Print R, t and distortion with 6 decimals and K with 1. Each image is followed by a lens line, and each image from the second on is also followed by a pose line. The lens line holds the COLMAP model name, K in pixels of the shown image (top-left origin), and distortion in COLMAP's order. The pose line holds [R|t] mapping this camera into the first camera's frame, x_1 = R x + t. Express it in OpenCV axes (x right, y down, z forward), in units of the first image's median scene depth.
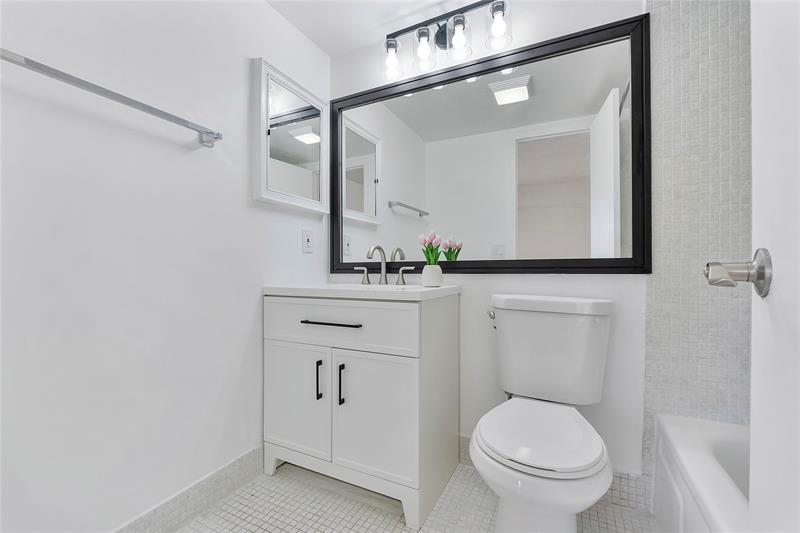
lens RADIAL K [[339.6, 0, 398.6], [0, 339.6, 263.6], [0, 0, 1]] dist [-0.009864, -0.000907]
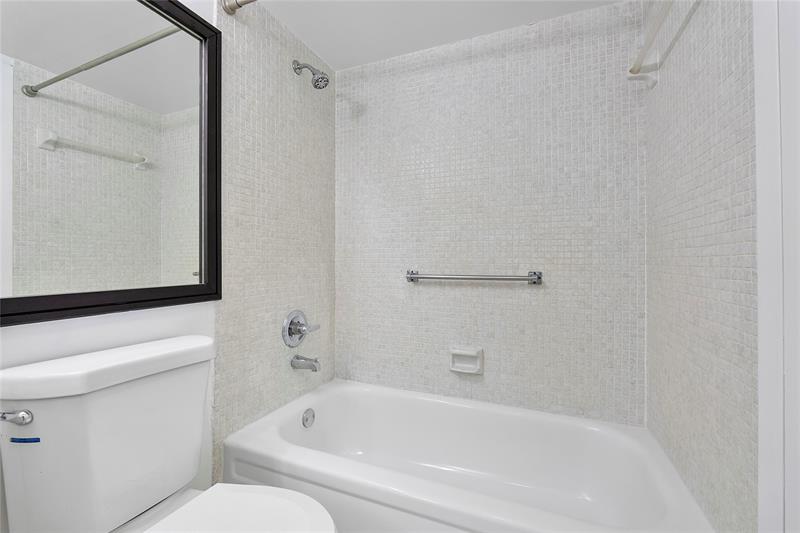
lens RADIAL K [[339.6, 0, 397.9], [0, 339.6, 265.0], [0, 0, 1]] dist [-0.009864, -0.000907]
pose [[-0.085707, 0.004163, 0.996312, -0.265986], [0.010800, 0.999936, -0.003249, -0.059572], [-0.996262, 0.010481, -0.085746, 0.572455]]
